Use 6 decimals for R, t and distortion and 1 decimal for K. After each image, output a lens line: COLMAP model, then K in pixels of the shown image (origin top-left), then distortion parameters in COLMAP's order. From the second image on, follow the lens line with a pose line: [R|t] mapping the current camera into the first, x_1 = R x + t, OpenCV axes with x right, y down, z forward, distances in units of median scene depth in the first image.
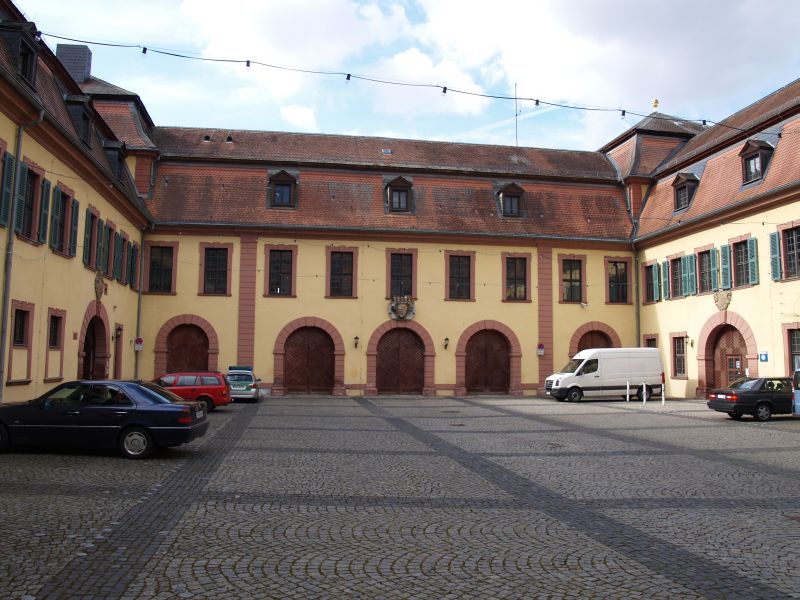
lens RADIAL K [[649.2, 0, 400.0], [0, 649.2, 300.0], [0, 0, 1]] dist [-0.103043, 0.002361]
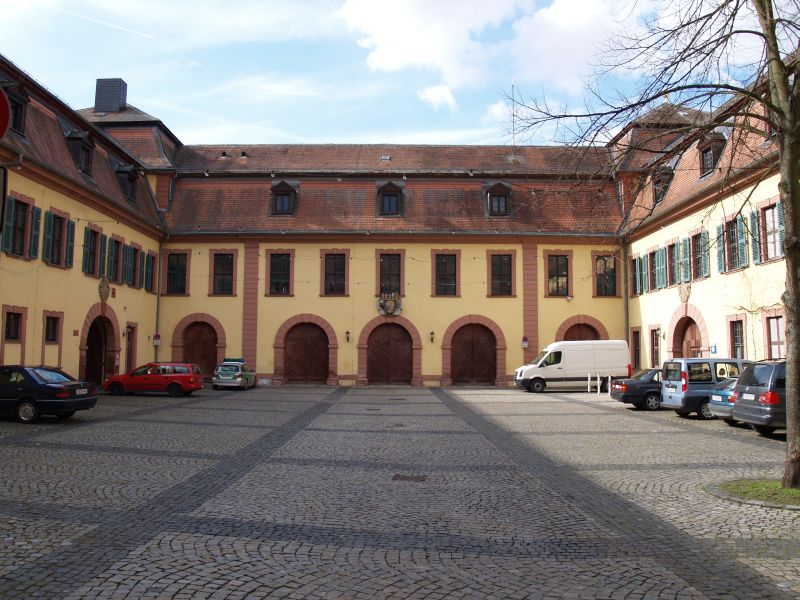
lens RADIAL K [[649.2, 0, 400.0], [0, 649.2, 300.0], [0, 0, 1]] dist [-0.103043, 0.002361]
pose [[0.987197, -0.015530, -0.158746, 0.192184], [0.016968, 0.999826, 0.007708, -0.003208], [0.158599, -0.010303, 0.987289, -0.062314]]
